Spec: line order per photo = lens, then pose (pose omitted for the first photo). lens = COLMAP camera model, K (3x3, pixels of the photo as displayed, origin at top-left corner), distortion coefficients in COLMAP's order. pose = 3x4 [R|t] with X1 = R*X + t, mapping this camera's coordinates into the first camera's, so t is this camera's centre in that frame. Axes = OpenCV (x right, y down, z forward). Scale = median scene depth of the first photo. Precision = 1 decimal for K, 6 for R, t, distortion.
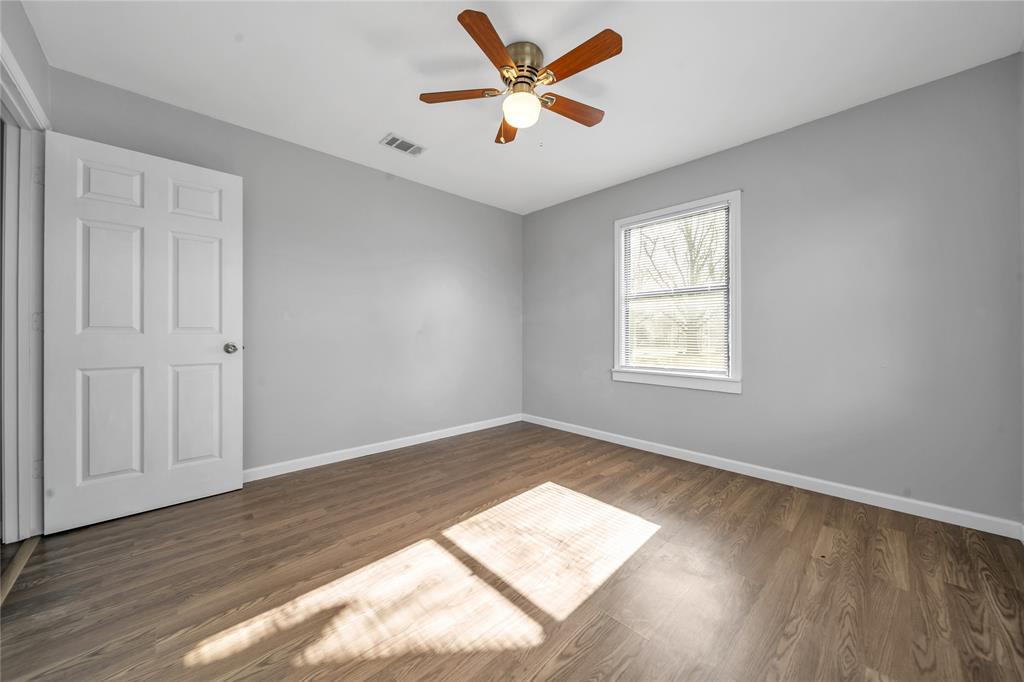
lens RADIAL K [[364.5, 0, 512.0], [0, 364.5, 336.4], [0, 0, 1]] dist [-0.001746, -0.000387]
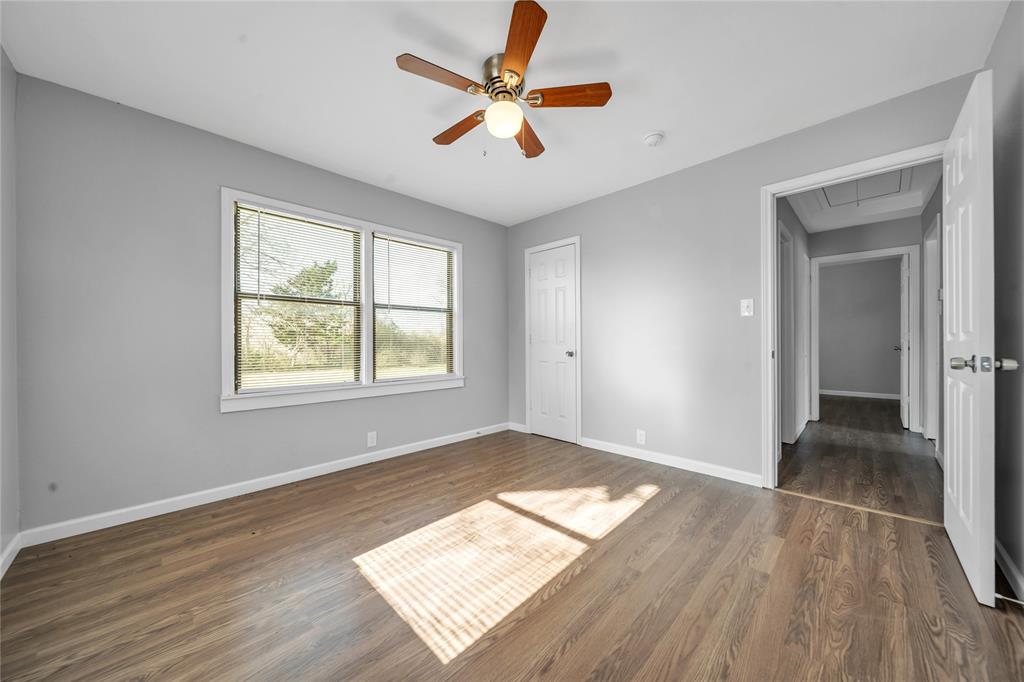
lens RADIAL K [[364.5, 0, 511.9], [0, 364.5, 342.3], [0, 0, 1]] dist [-0.001746, -0.000387]
pose [[-0.999528, 0.004982, -0.030326, 0.043553], [0.004927, 0.999986, 0.001916, -0.014600], [0.030336, 0.001766, -0.999538, 2.130402]]
